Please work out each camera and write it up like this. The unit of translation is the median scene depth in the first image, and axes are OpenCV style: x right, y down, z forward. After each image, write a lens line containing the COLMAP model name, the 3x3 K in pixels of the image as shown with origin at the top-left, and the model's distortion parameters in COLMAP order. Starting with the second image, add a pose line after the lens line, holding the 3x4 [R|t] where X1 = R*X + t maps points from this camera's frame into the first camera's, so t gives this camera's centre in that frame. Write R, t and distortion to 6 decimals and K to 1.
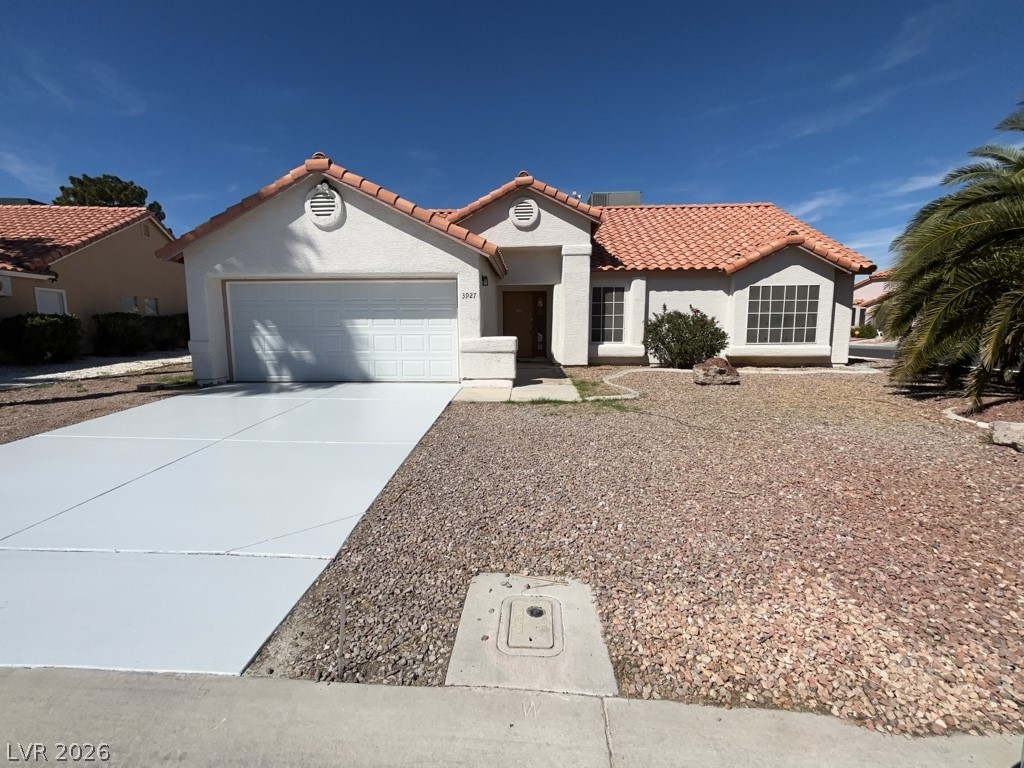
lens RADIAL K [[446.7, 0, 510.8], [0, 446.7, 385.7], [0, 0, 1]] dist [-0.020945, -0.000537]
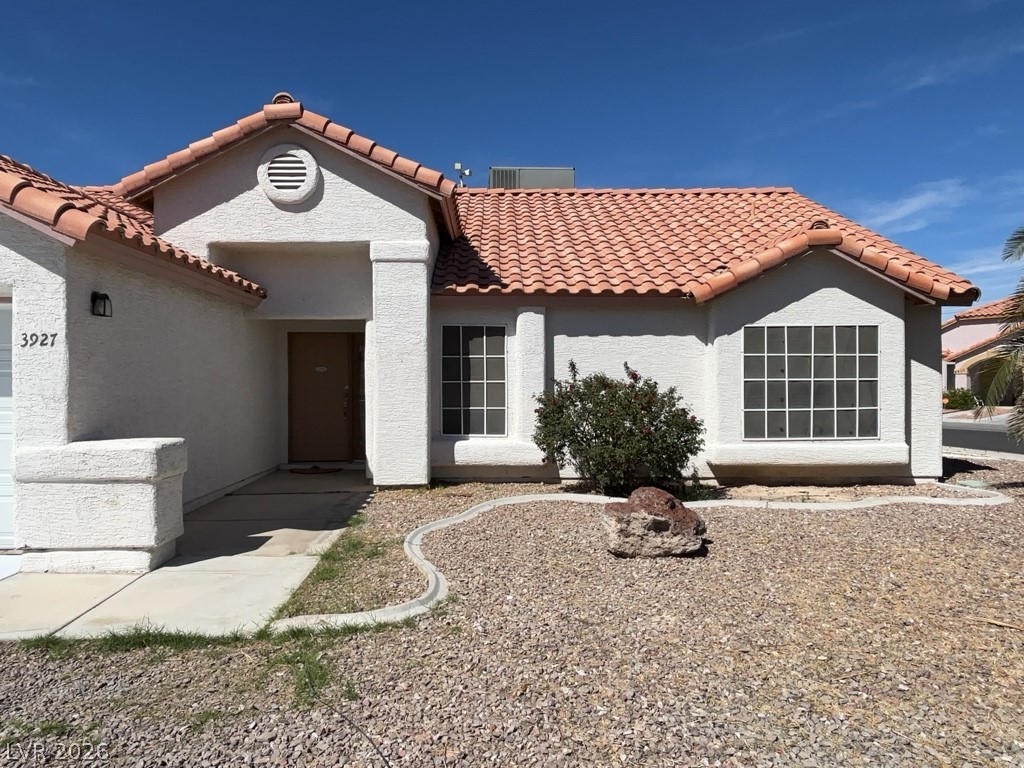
lens RADIAL K [[661.0, 0, 511.5], [0, 661.0, 384.6], [0, 0, 1]] dist [0.003687, -0.012686]
pose [[0.996419, 0.004117, 0.084457, 0.208515], [0.007239, 0.990993, -0.133715, -0.059081], [-0.084247, 0.133848, 0.987414, 0.282794]]
